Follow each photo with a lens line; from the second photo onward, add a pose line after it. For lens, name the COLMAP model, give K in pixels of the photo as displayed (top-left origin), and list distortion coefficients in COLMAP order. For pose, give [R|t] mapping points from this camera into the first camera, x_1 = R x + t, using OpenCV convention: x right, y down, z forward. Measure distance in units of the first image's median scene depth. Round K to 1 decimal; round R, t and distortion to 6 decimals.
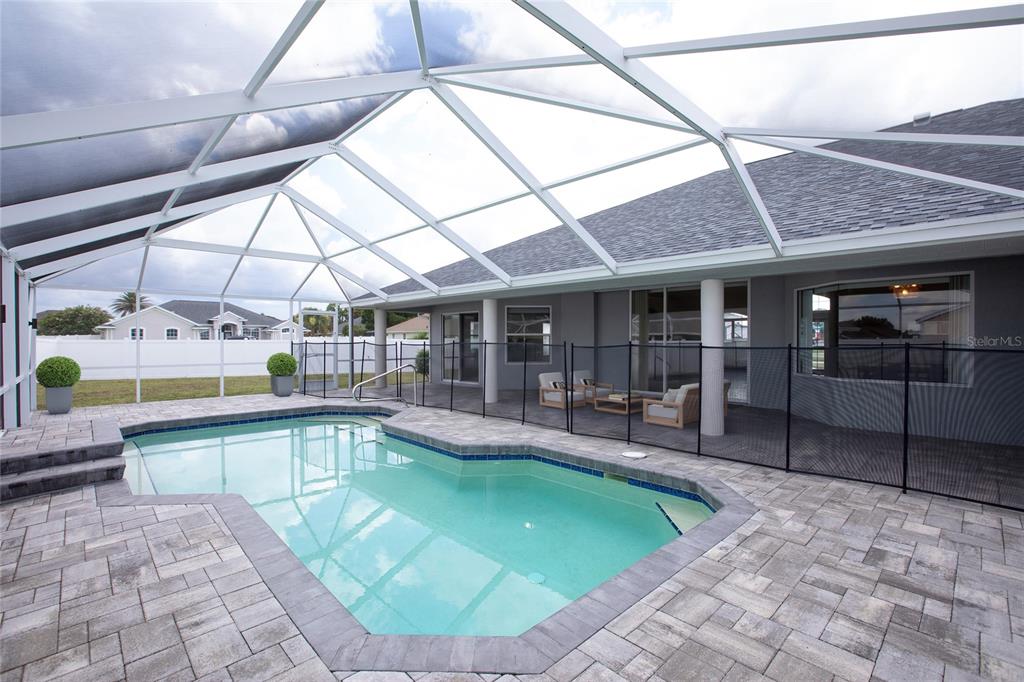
lens RADIAL K [[459.4, 0, 503.3], [0, 459.4, 340.2], [0, 0, 1]] dist [-0.000250, -0.000008]
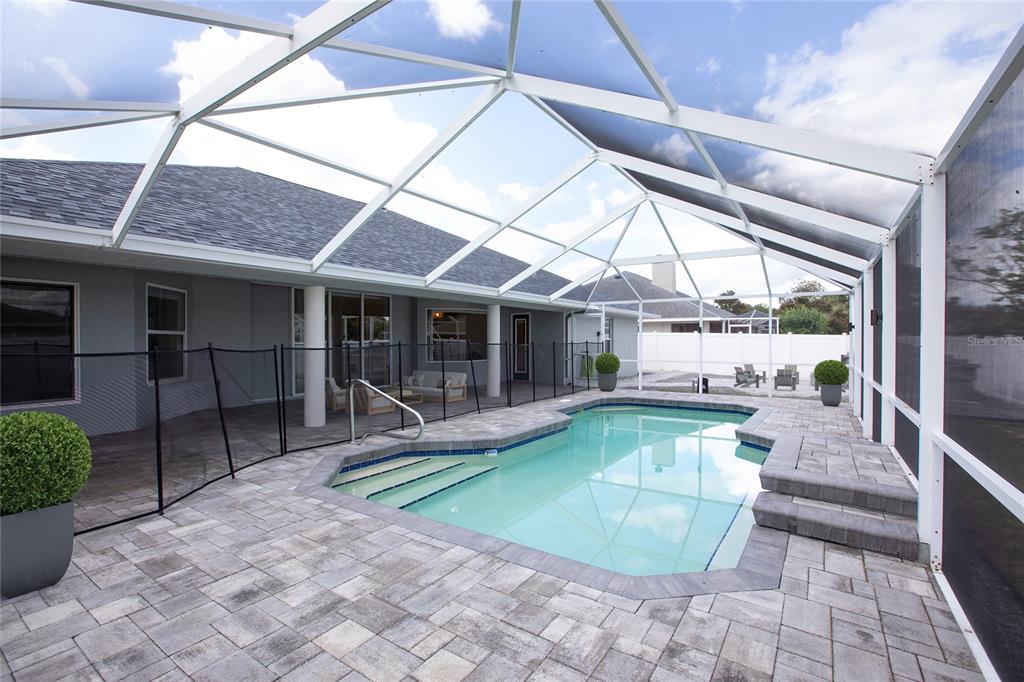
lens RADIAL K [[459.4, 0, 503.3], [0, 459.4, 340.2], [0, 0, 1]] dist [-0.000250, -0.000008]
pose [[-0.203727, 0.000078, 0.979028, -1.074841], [0.000264, 1.000000, -0.000024, -0.002495], [-0.979028, 0.000254, -0.203727, 1.140134]]
